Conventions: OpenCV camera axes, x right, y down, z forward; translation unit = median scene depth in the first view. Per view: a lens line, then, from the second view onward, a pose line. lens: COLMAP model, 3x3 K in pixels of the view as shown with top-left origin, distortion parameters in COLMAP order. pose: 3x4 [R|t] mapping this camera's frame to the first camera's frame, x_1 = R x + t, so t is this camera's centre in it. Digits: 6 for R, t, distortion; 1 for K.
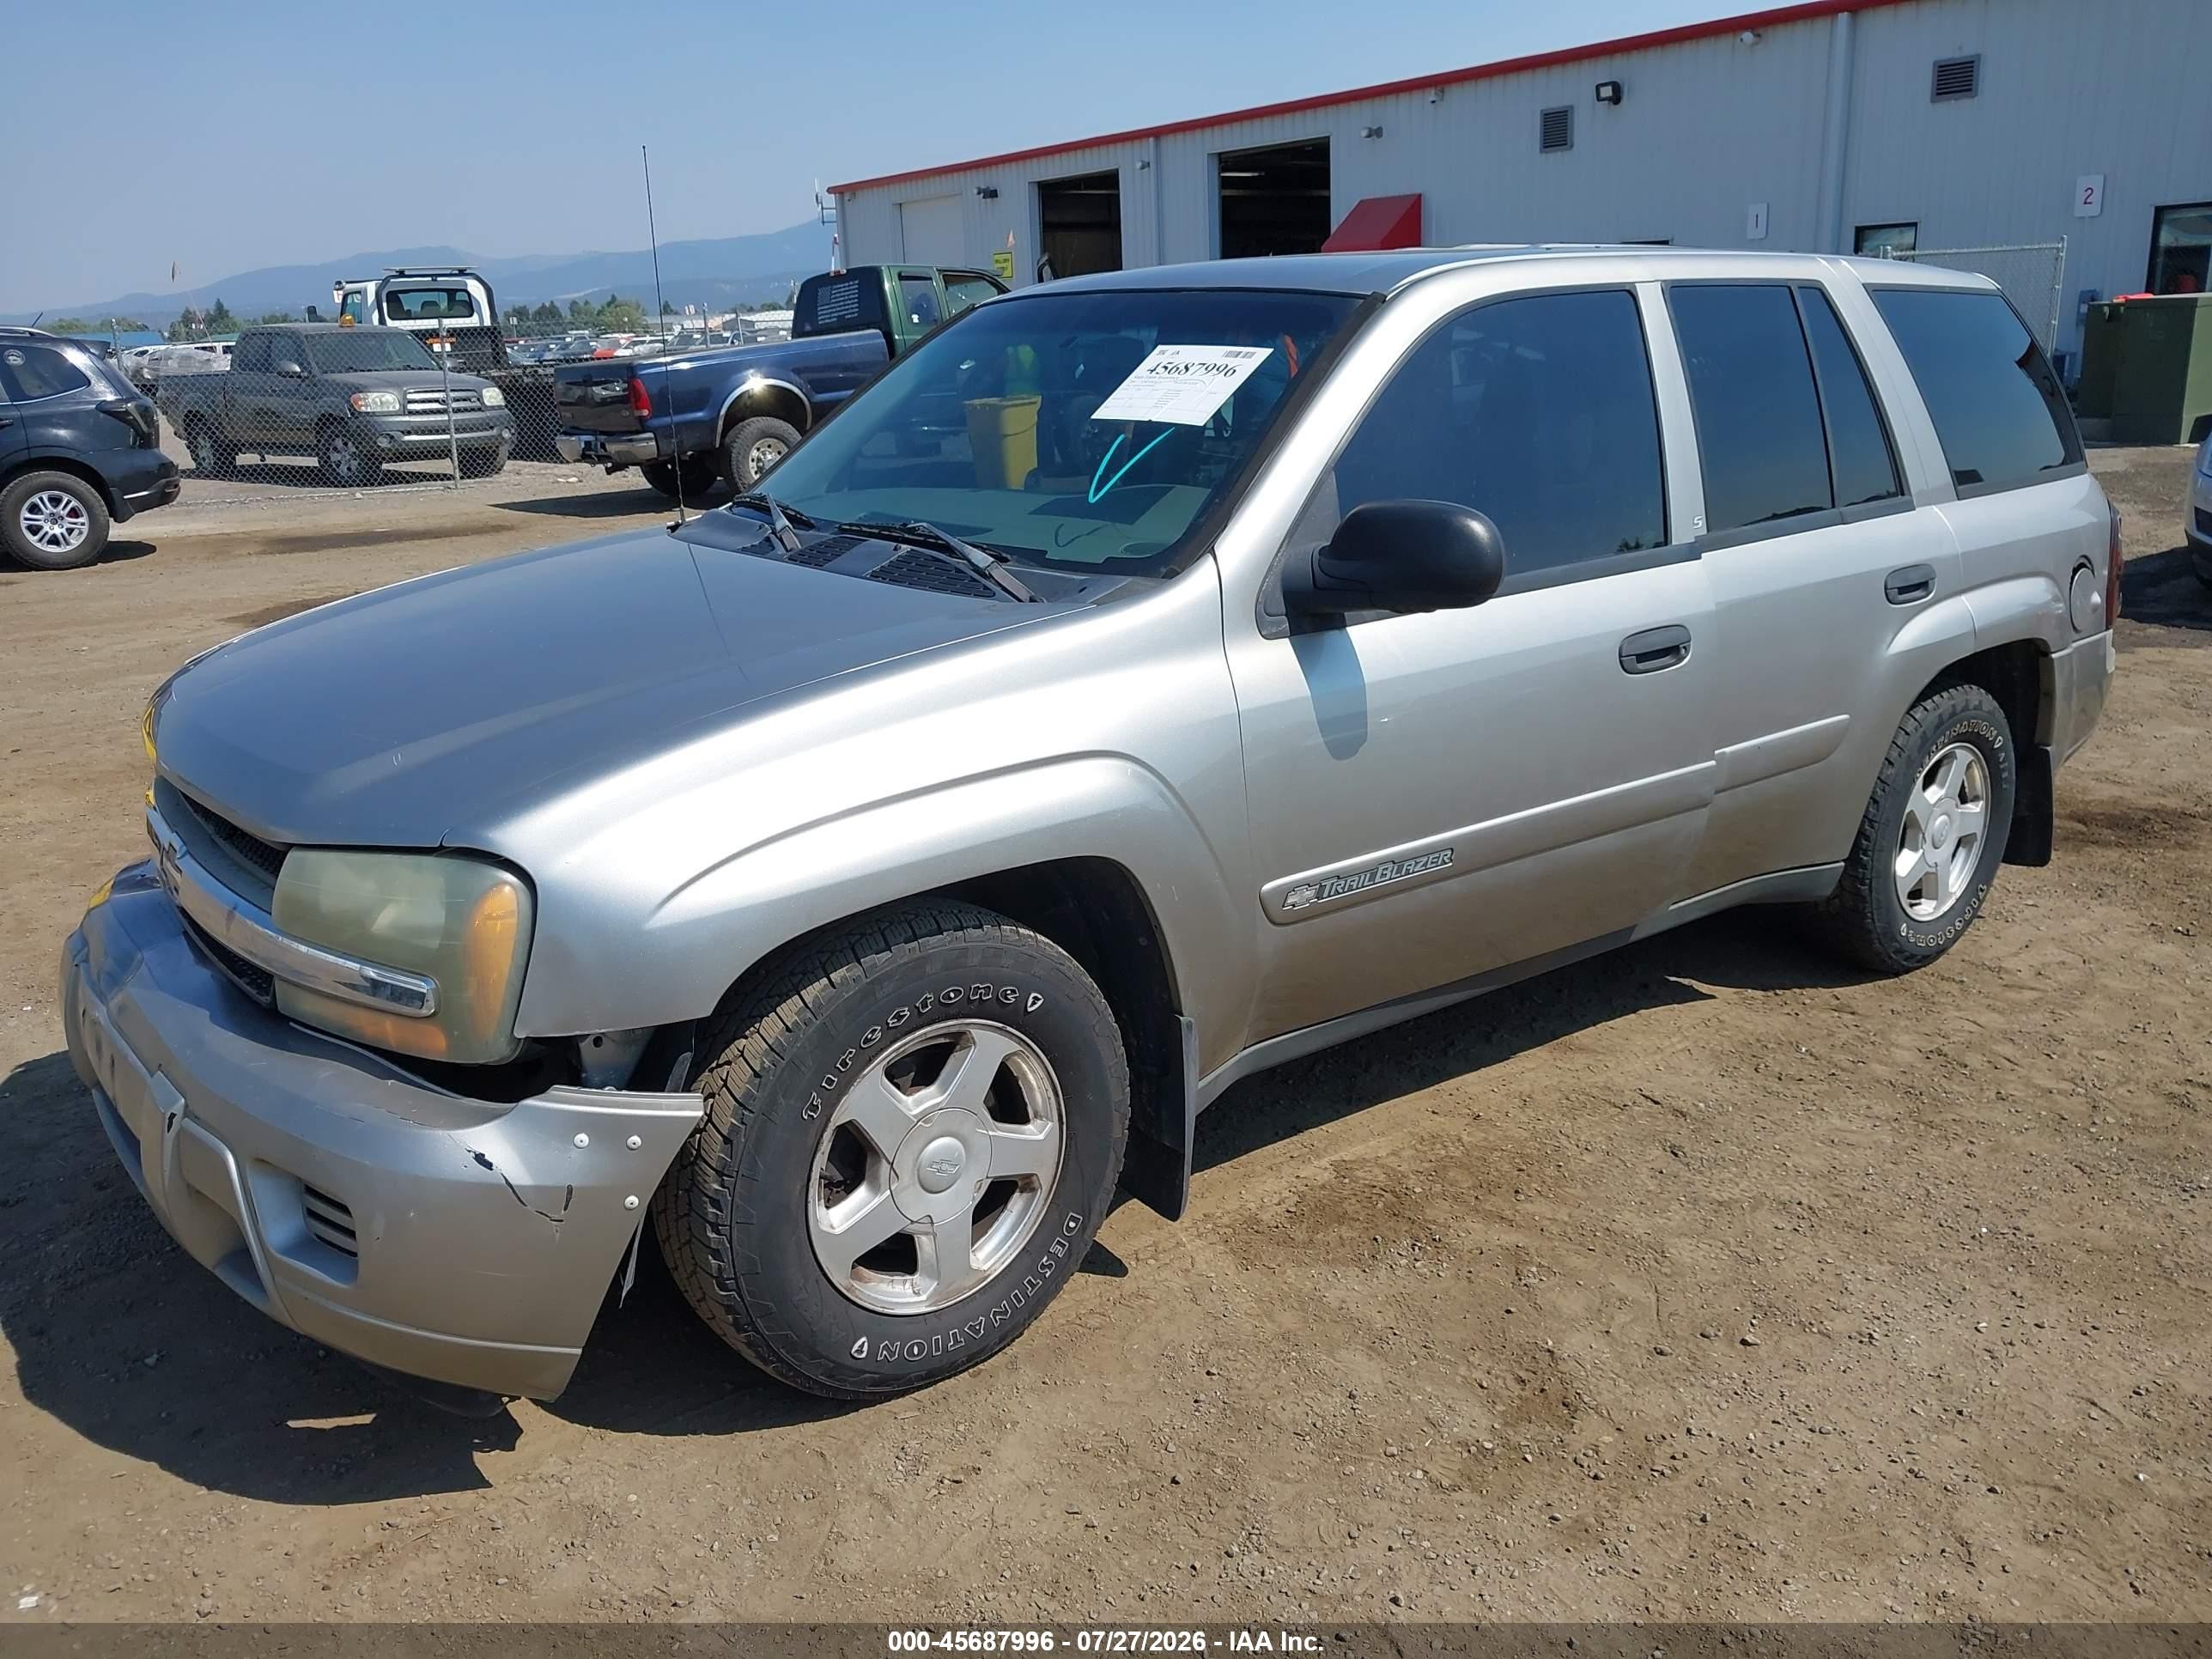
lens RADIAL K [[1796.8, 0, 1140.0], [0, 1796.8, 844.7], [0, 0, 1]] dist [0.038333, -0.077187]
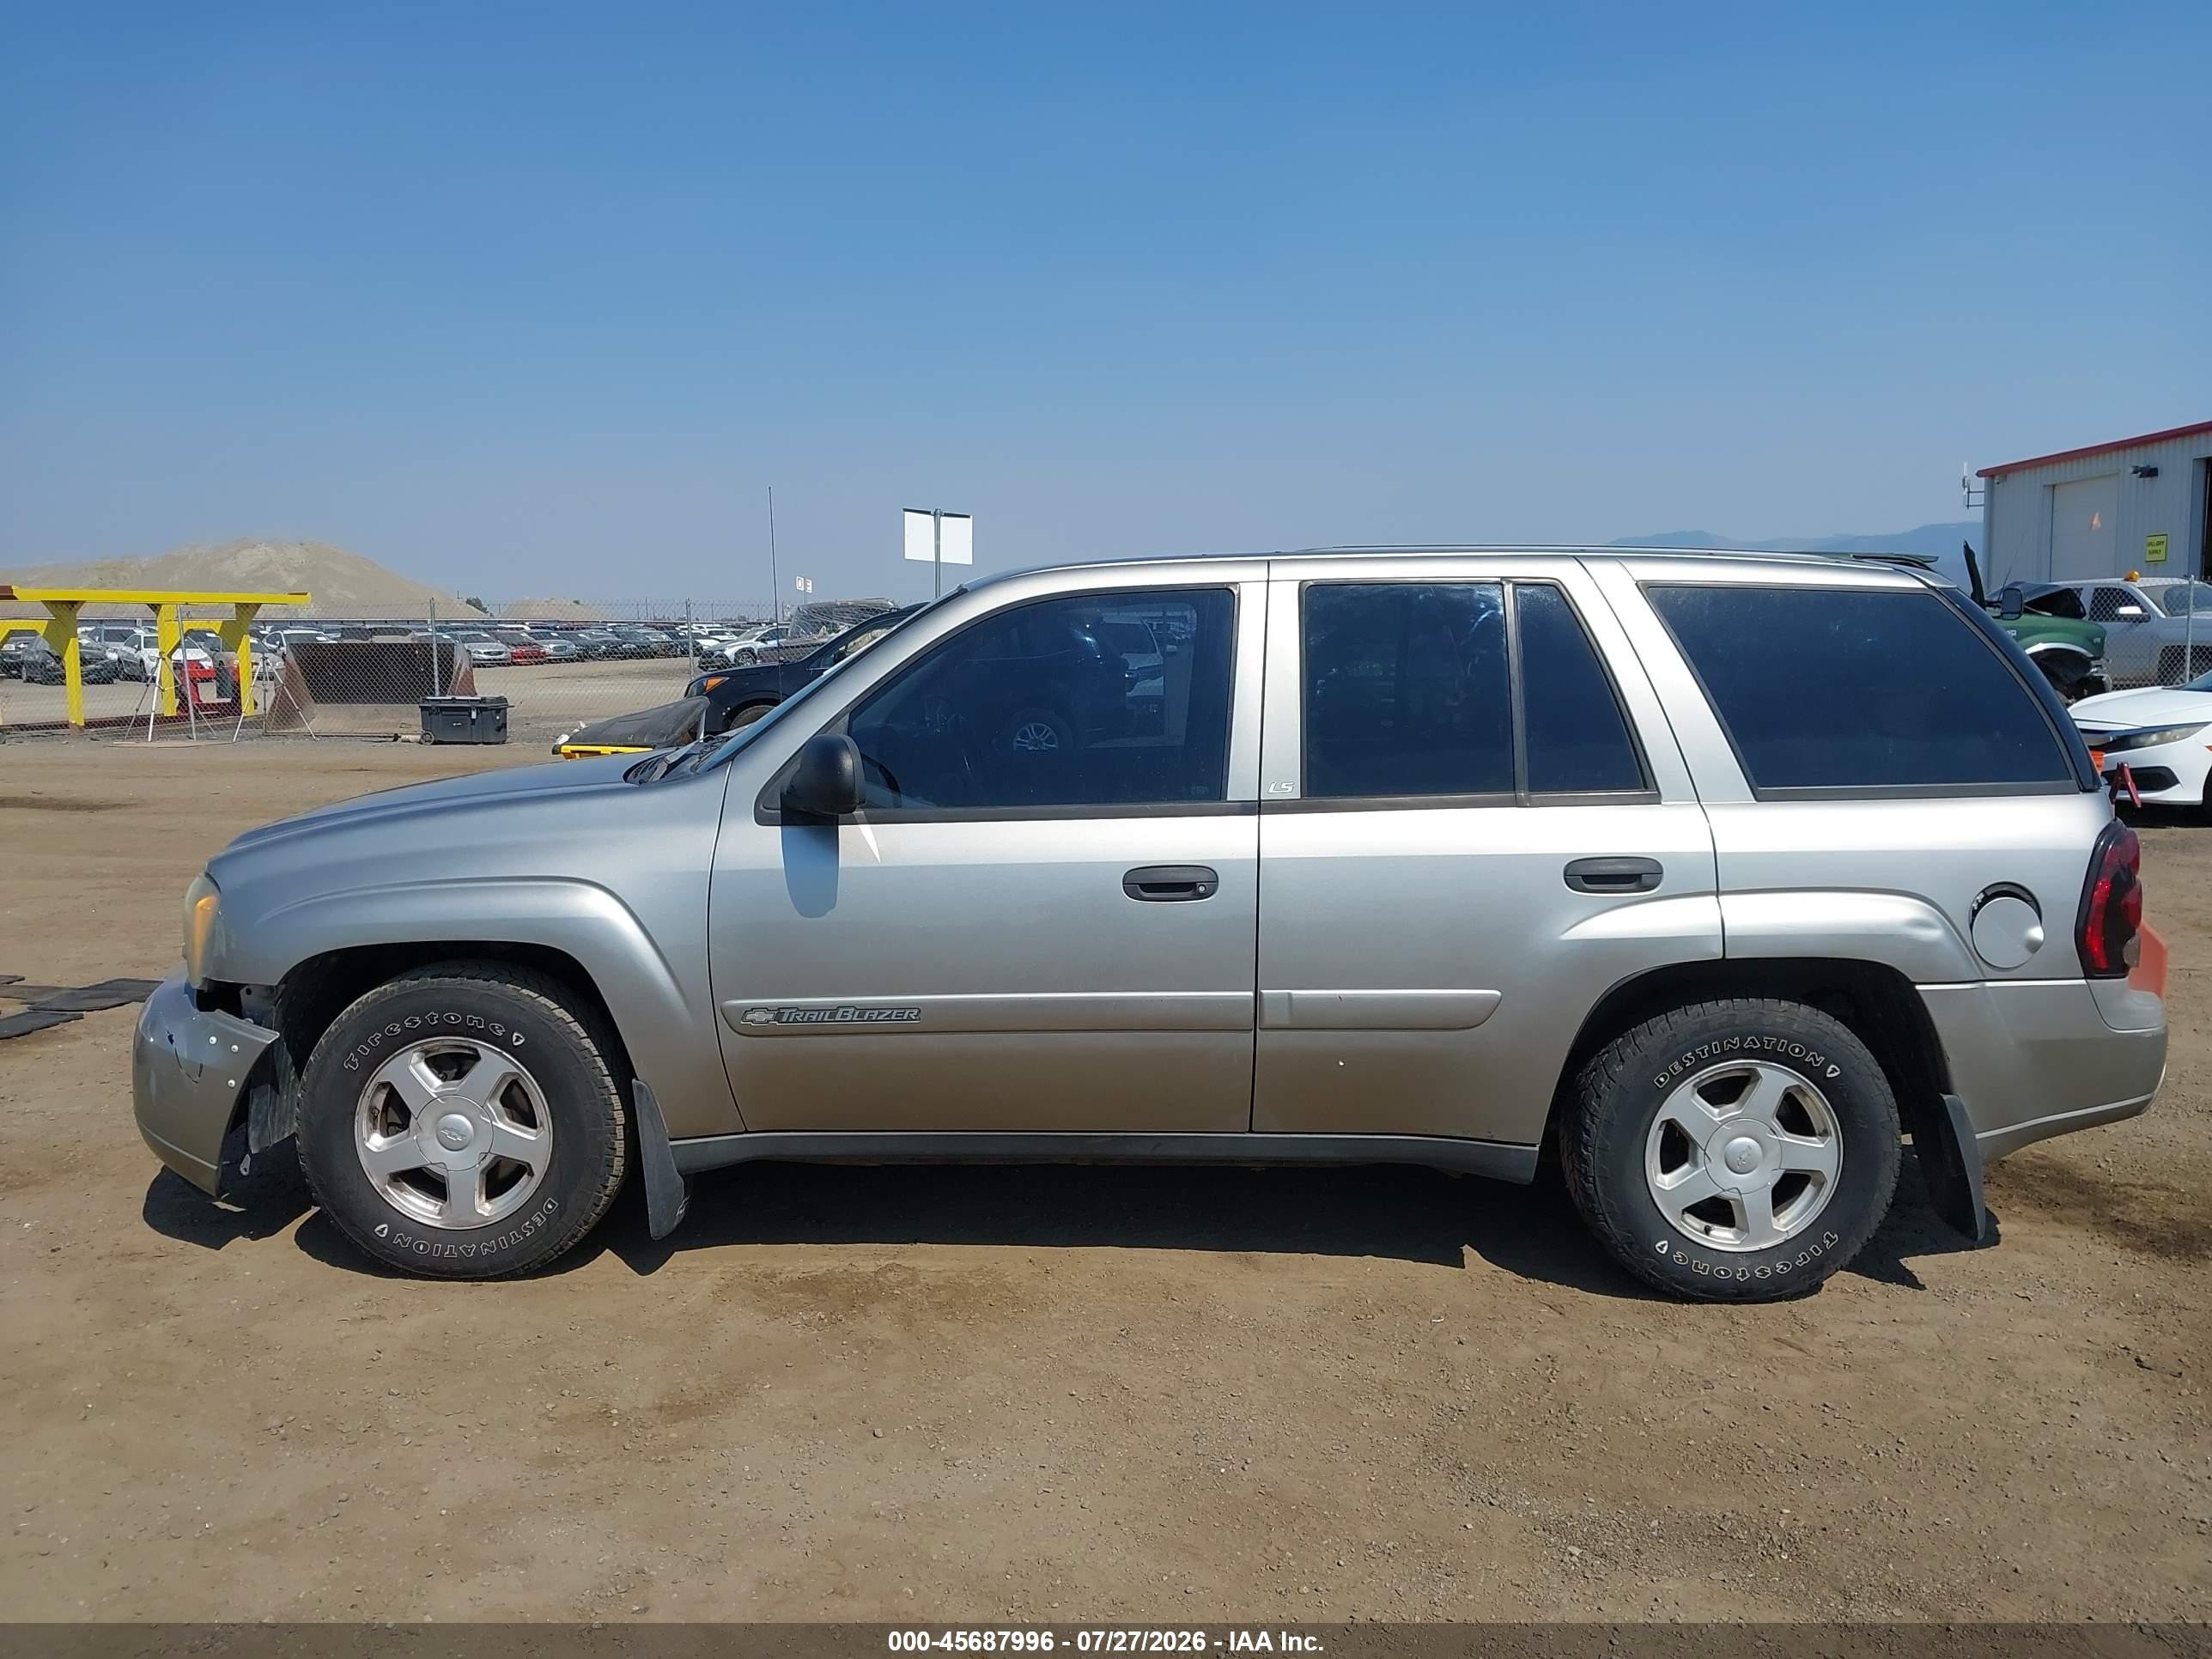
lens RADIAL K [[1807.5, 0, 1071.3], [0, 1807.5, 835.1], [0, 0, 1]] dist [0.027532, -0.038935]
pose [[0.768819, 0.094857, -0.632392, 1.104322], [-0.191270, 0.977774, -0.085869, -0.031860], [0.610192, 0.186975, 0.769874, 0.075542]]
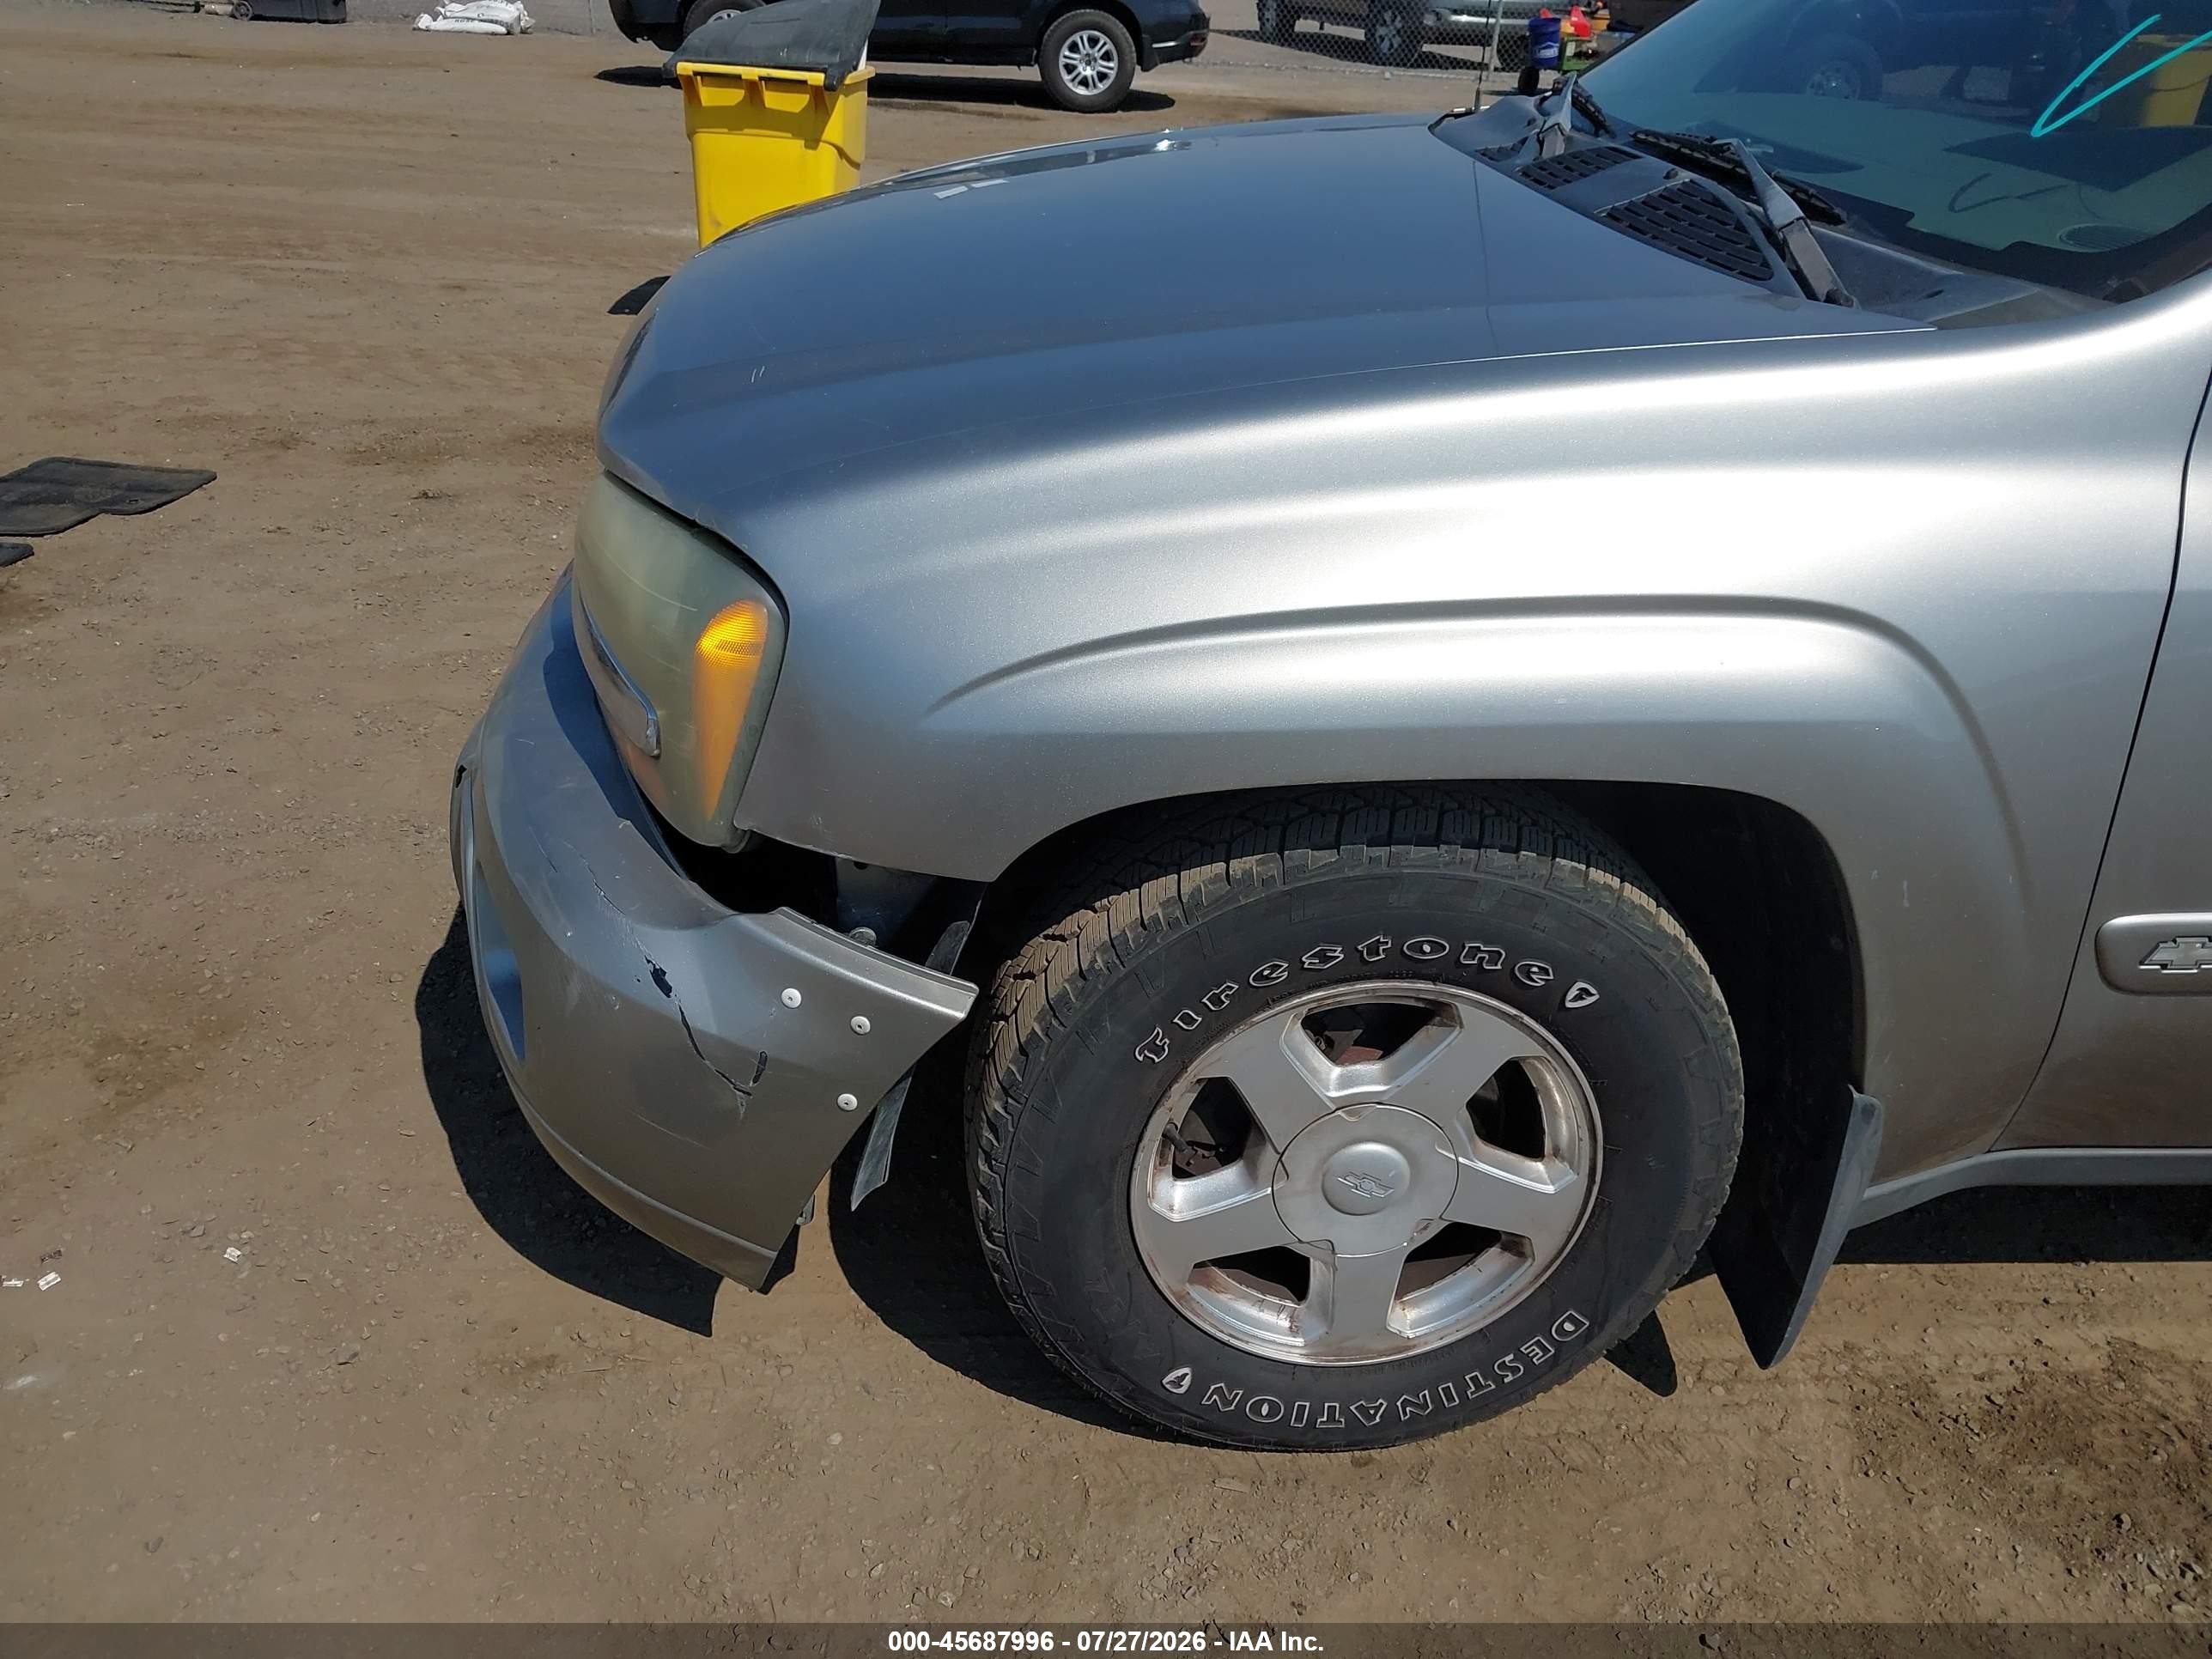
lens RADIAL K [[1807.5, 0, 1071.3], [0, 1807.5, 835.1], [0, 0, 1]] dist [0.027532, -0.038935]
pose [[0.827678, 0.311025, -0.467133, 0.057153], [-0.218169, 0.945227, 0.242792, -0.061298], [0.517061, -0.099039, 0.850200, 0.366834]]
